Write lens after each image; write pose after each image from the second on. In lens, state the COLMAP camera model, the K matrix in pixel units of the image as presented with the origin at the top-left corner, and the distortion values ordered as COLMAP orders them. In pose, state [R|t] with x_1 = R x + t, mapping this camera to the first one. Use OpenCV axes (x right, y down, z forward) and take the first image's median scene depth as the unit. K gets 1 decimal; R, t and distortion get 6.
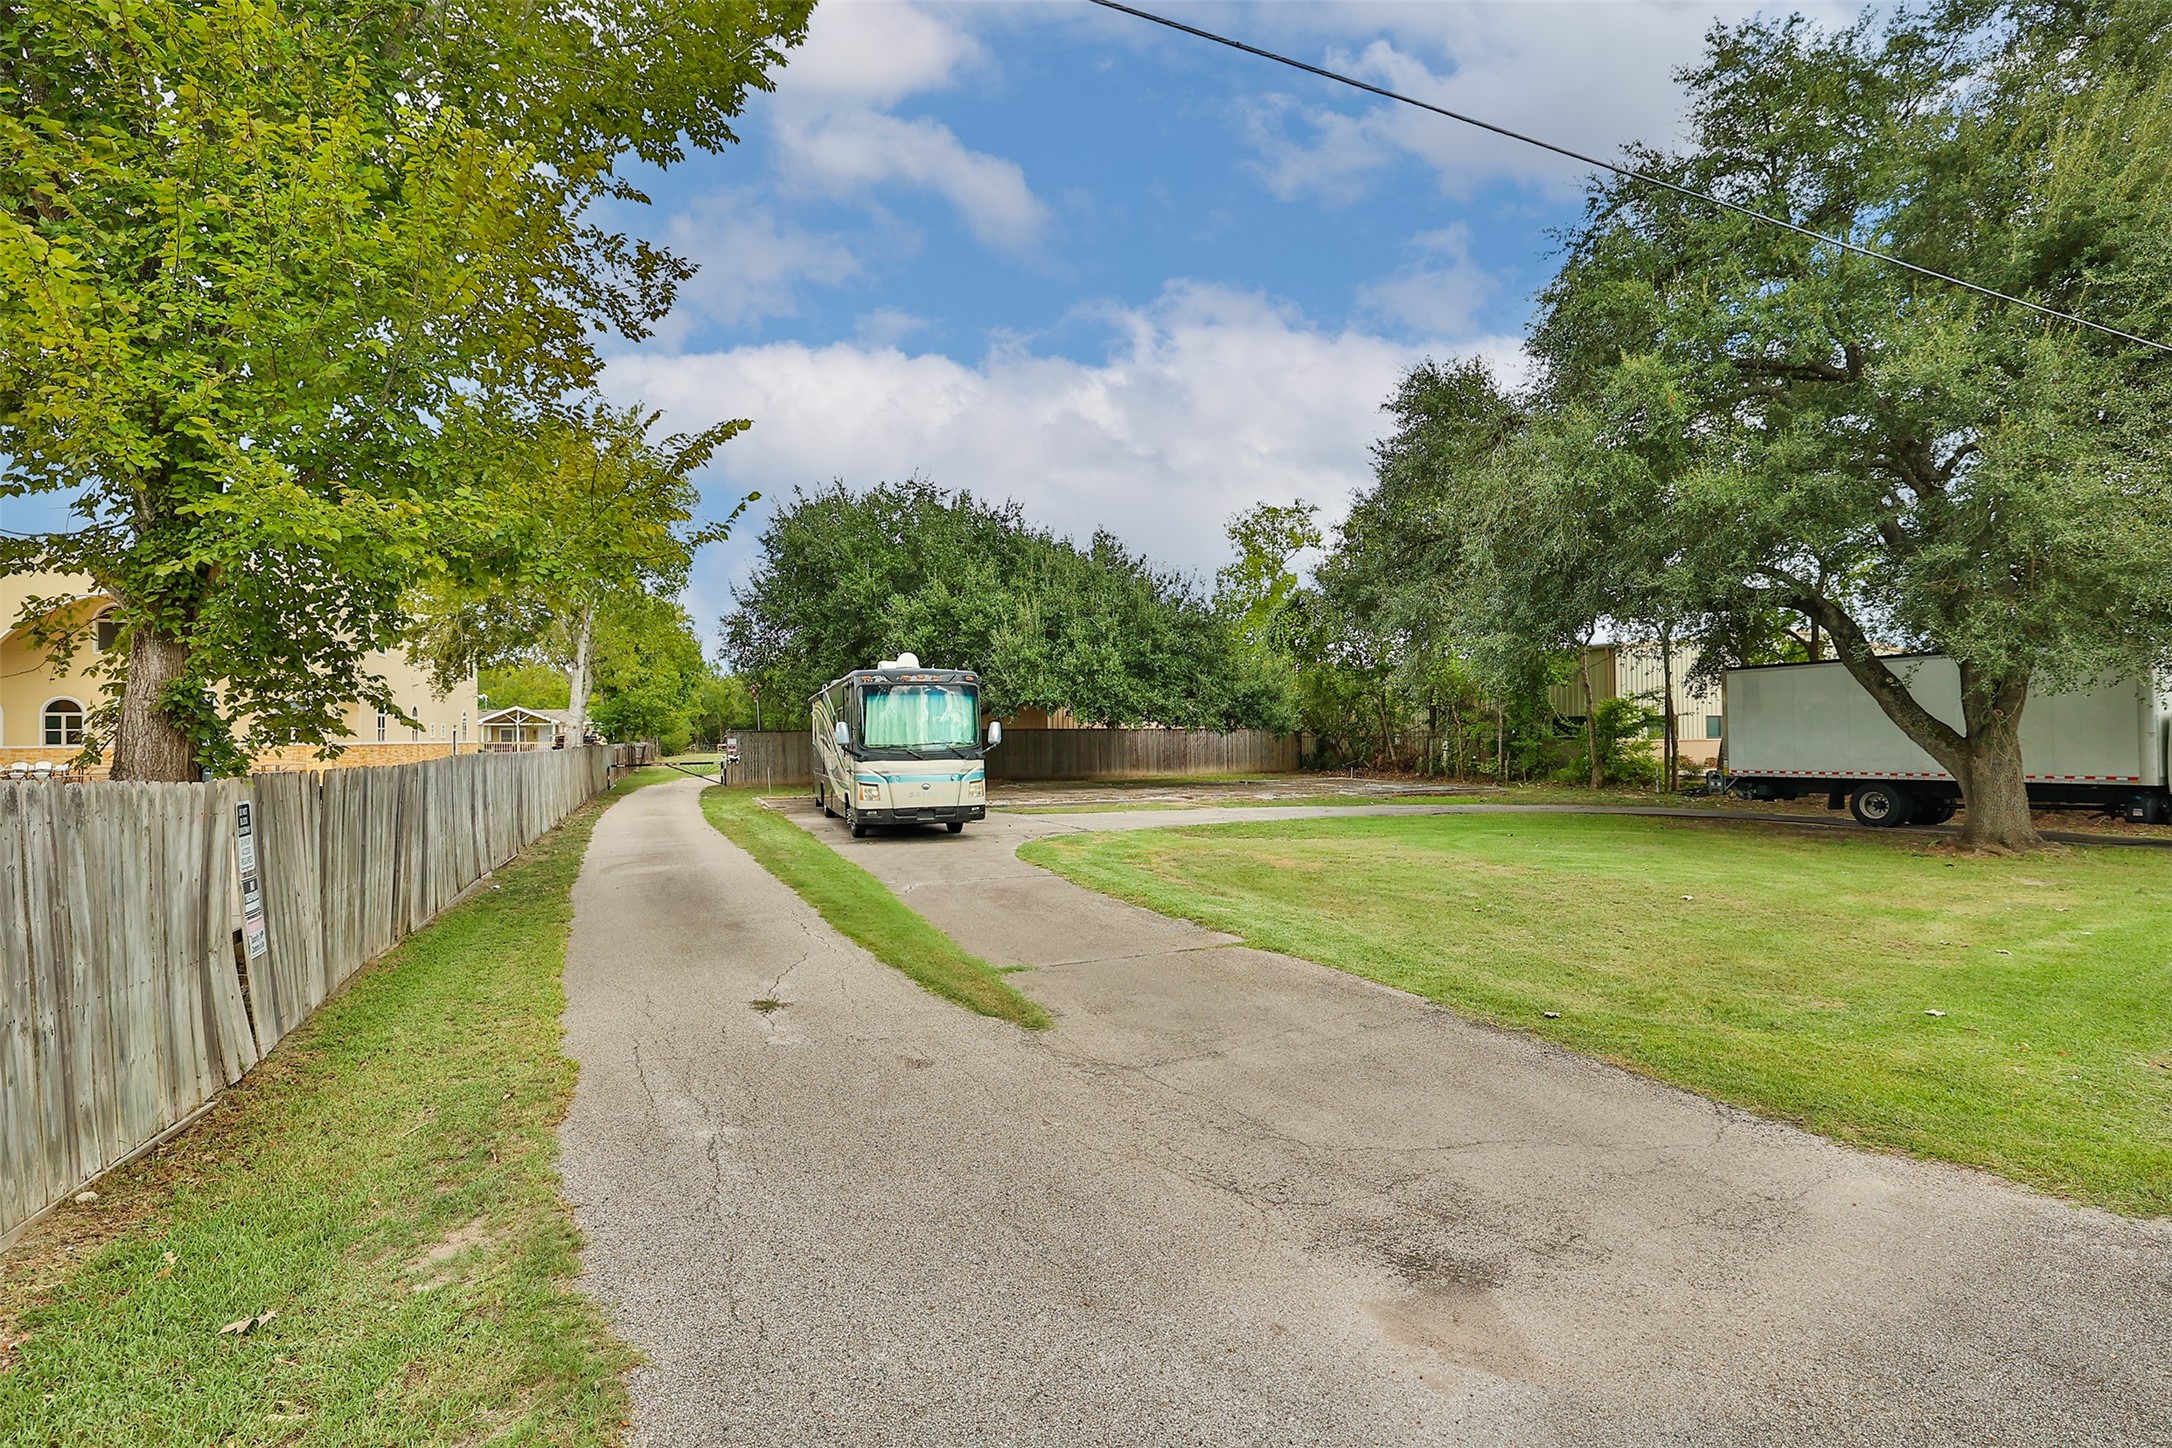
lens RADIAL K [[995.3, 0, 1092.7], [0, 995.3, 725.2], [0, 0, 1]] dist [-0.047107, 0.020131]
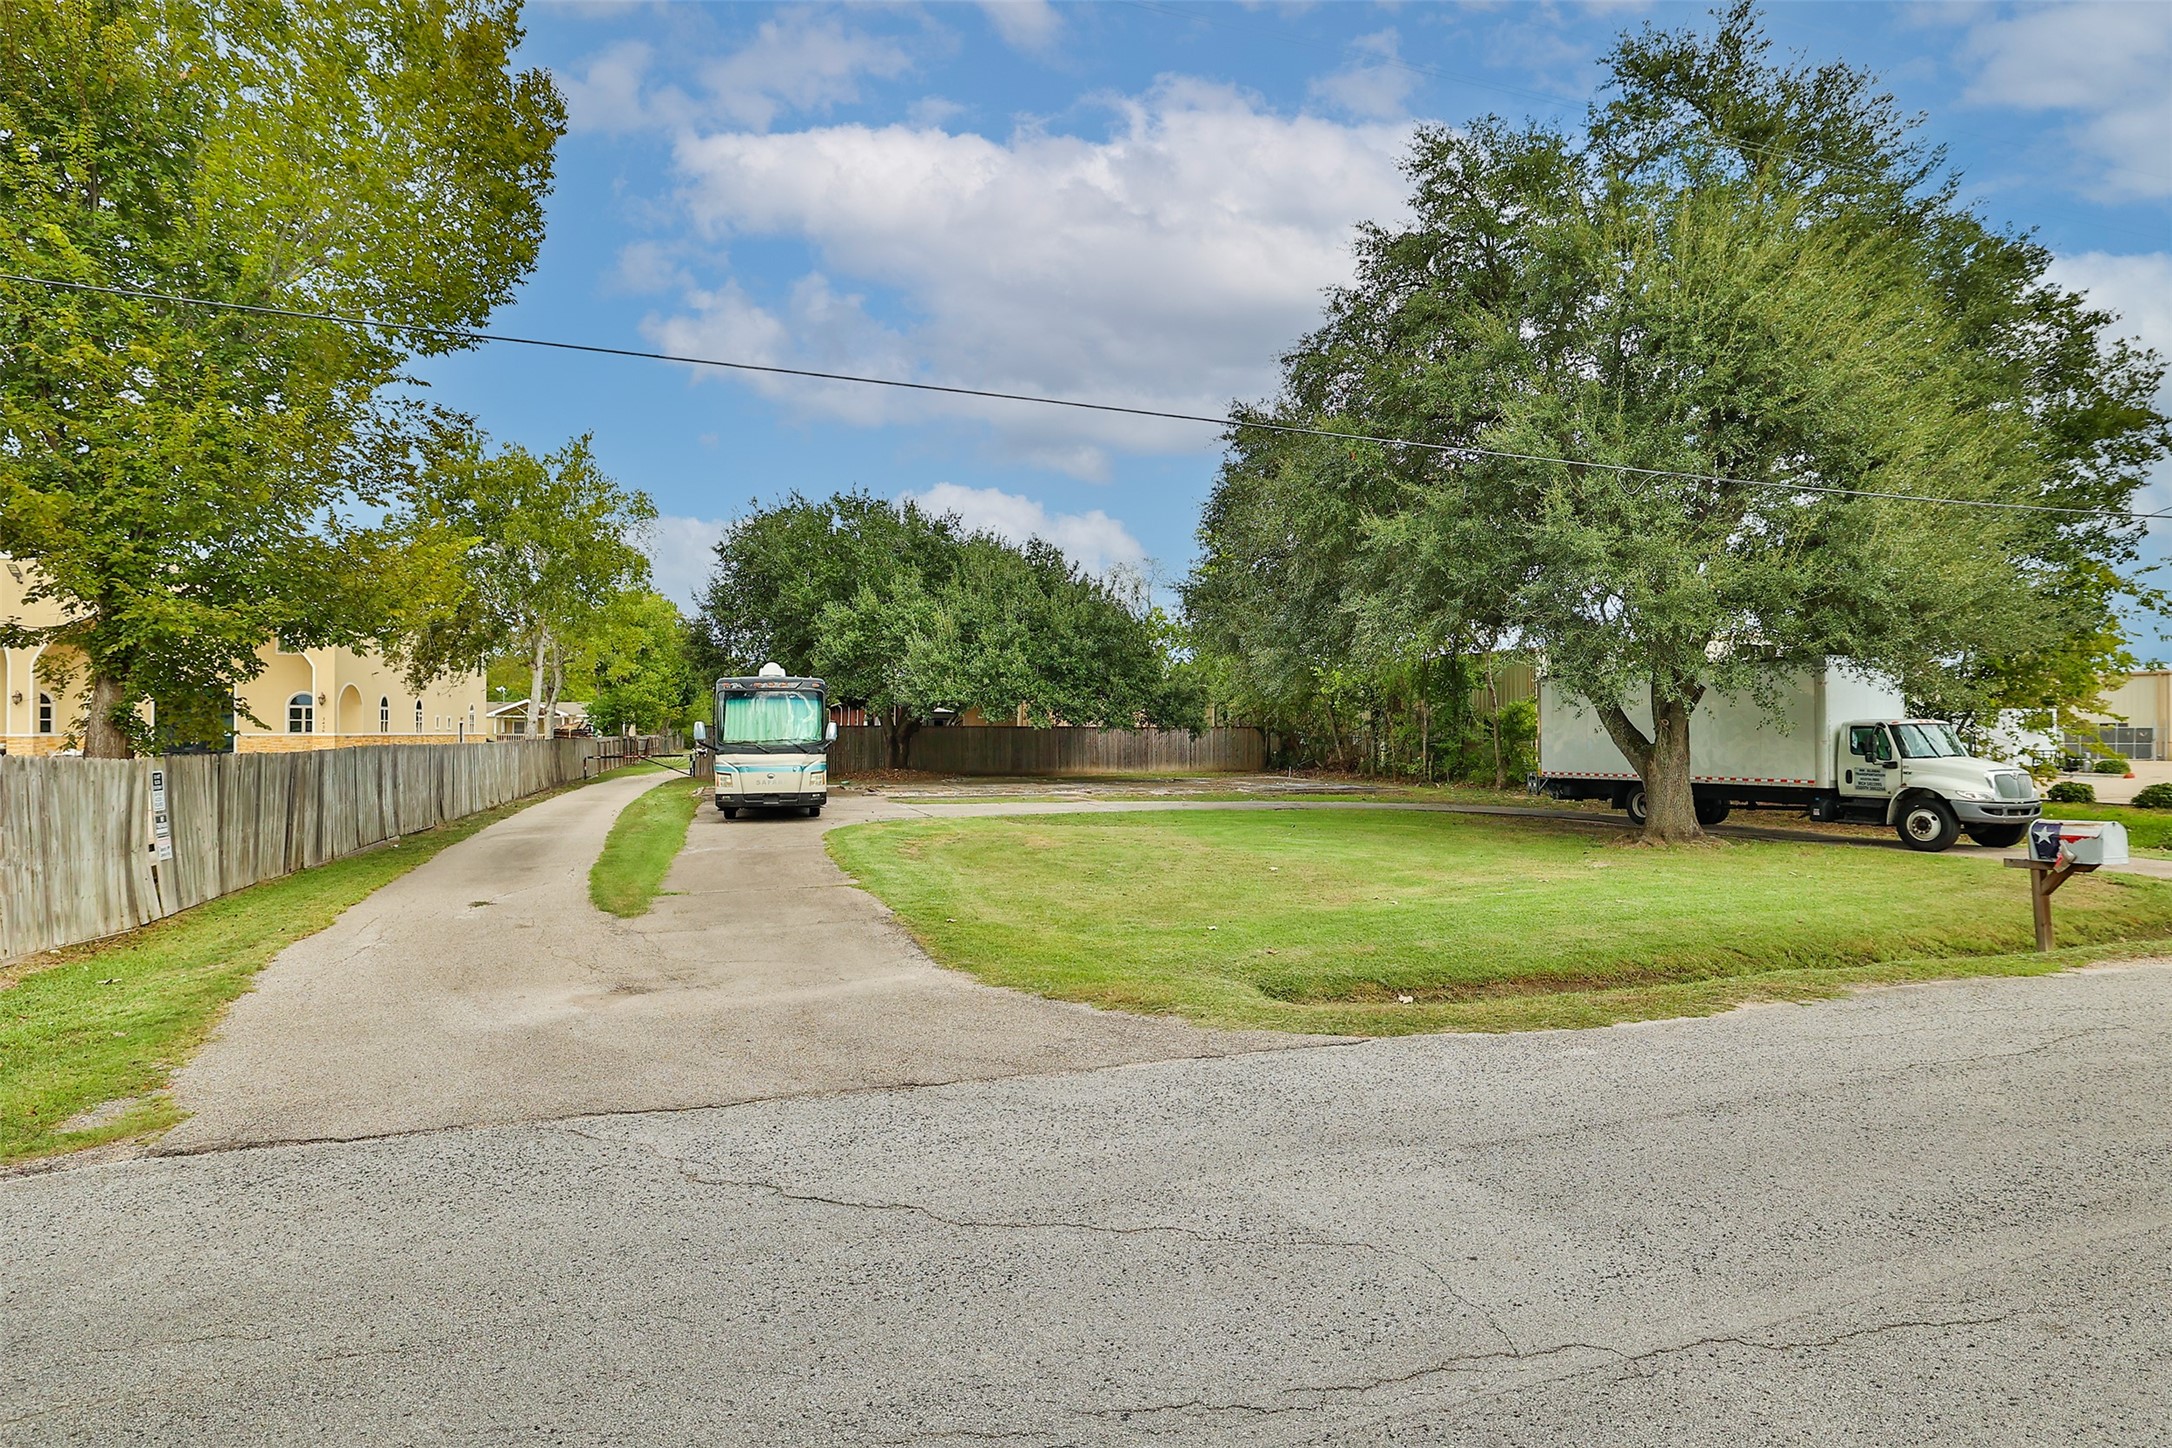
lens RADIAL K [[1074.8, 0, 1099.6], [0, 1074.8, 723.3], [0, 0, 1]] dist [-0.041284, 0.025228]
pose [[0.997571, 0.008172, -0.069181, 0.324320], [-0.007969, 0.999963, 0.003211, -0.009321], [0.069204, -0.002651, 0.997599, -0.267270]]
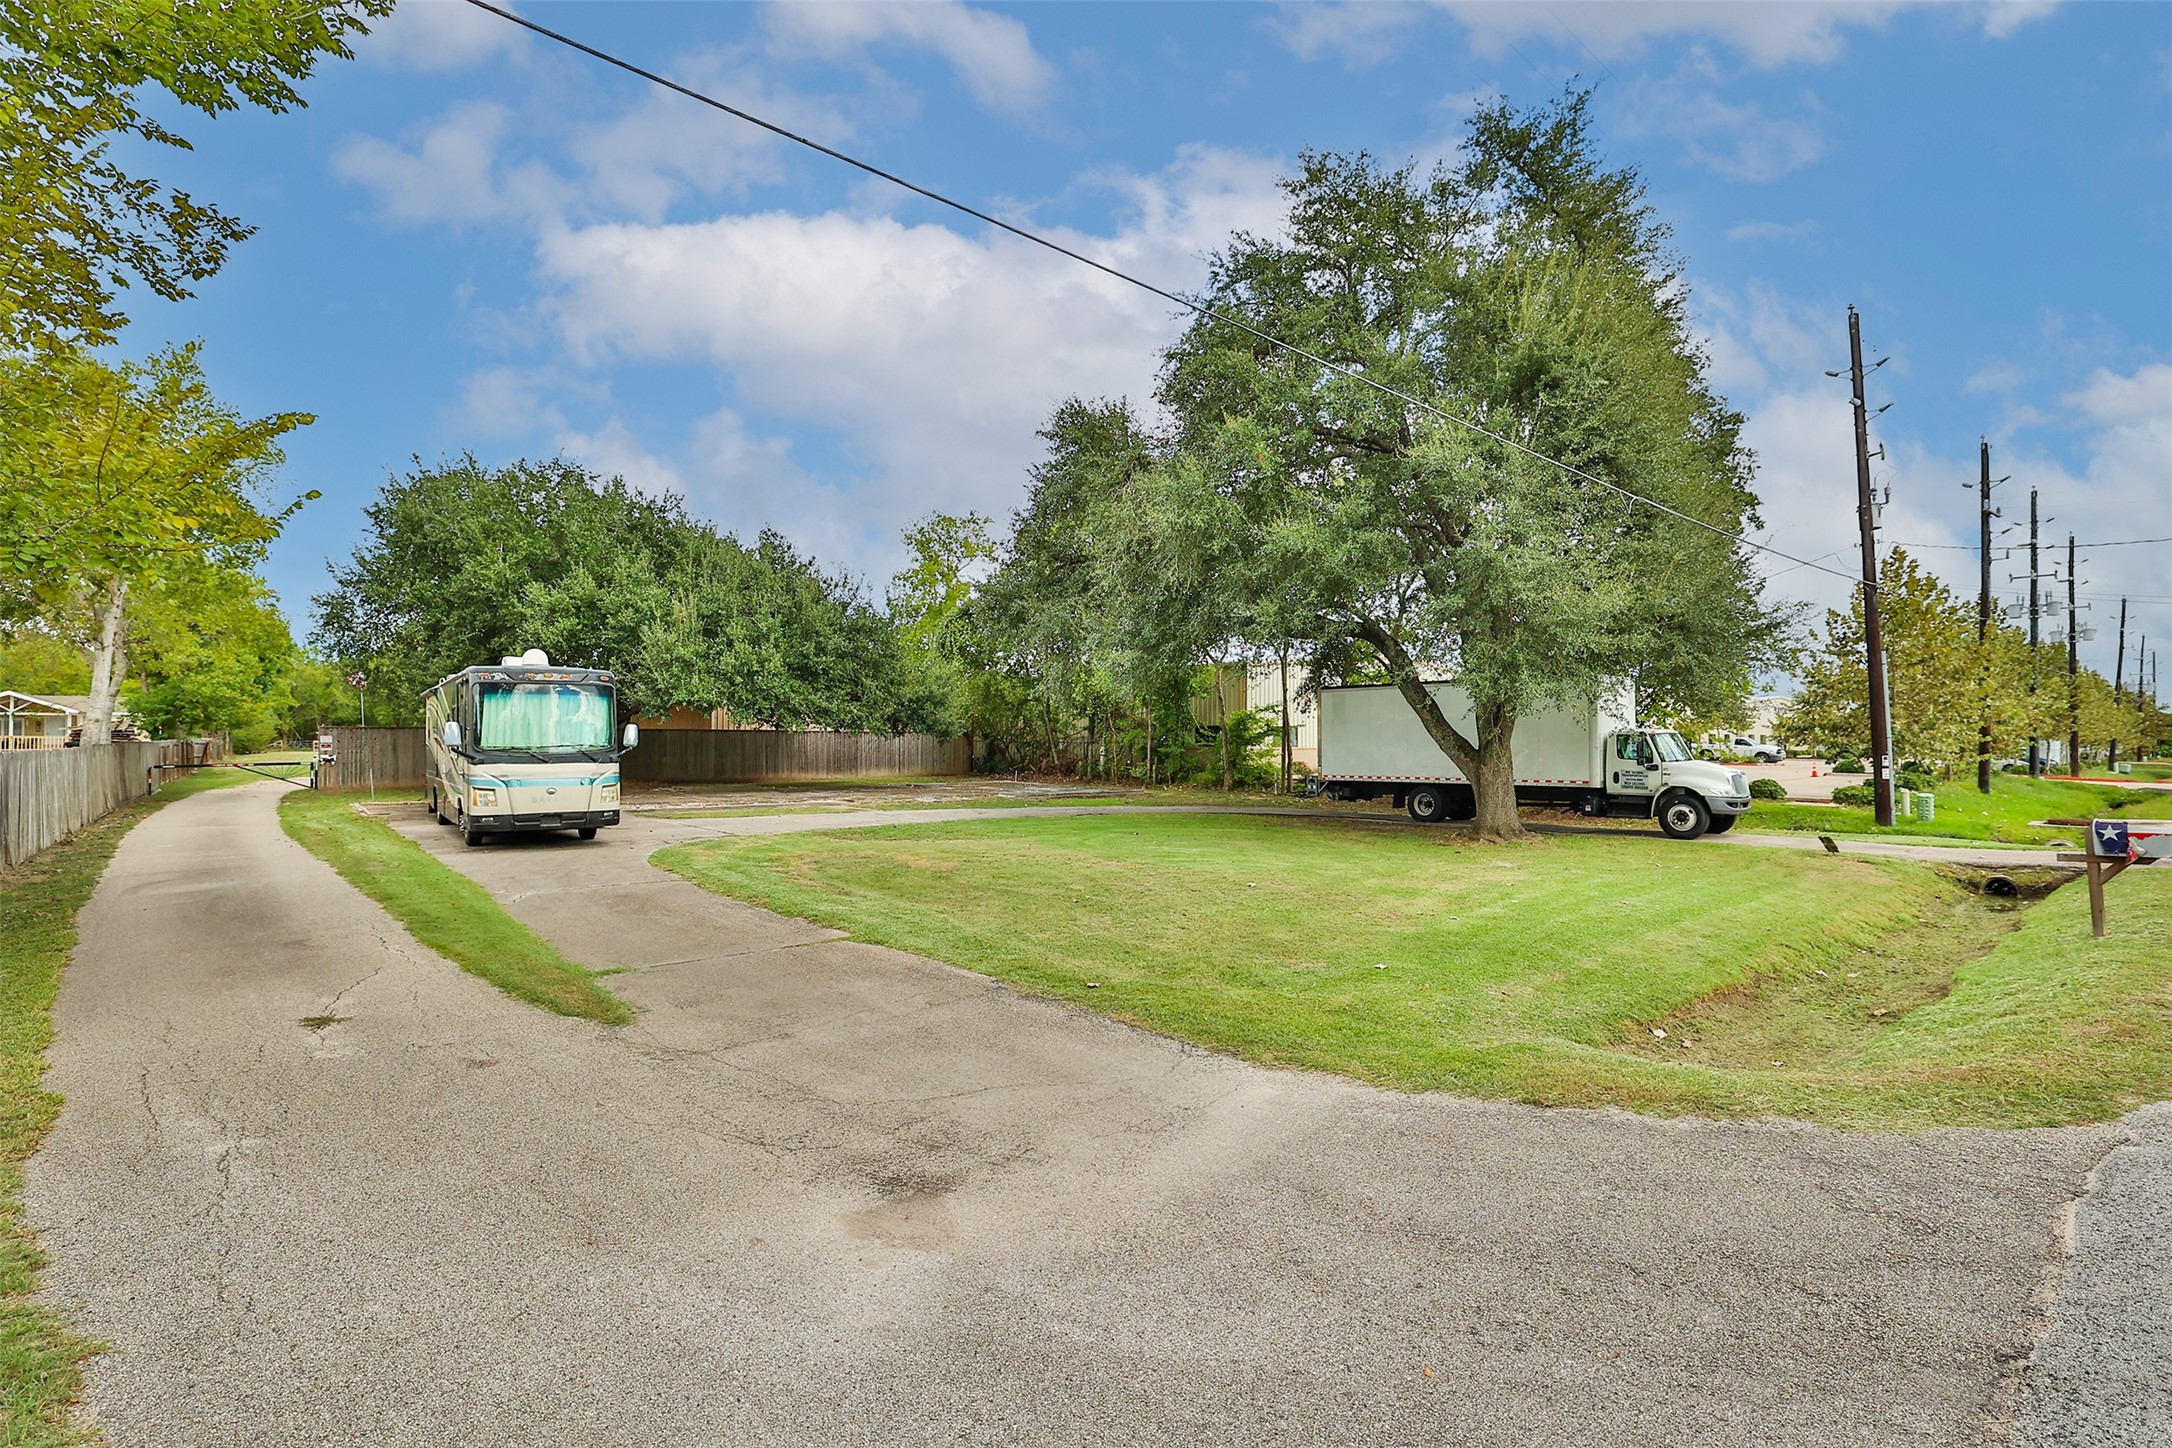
lens RADIAL K [[995.3, 0, 1092.7], [0, 995.3, 725.2], [0, 0, 1]] dist [-0.047107, 0.020131]
pose [[0.952185, 0.015989, 0.305102, 0.038590], [-0.015362, 0.999872, -0.004455, -0.005133], [-0.305134, -0.000445, 0.952309, -0.054502]]
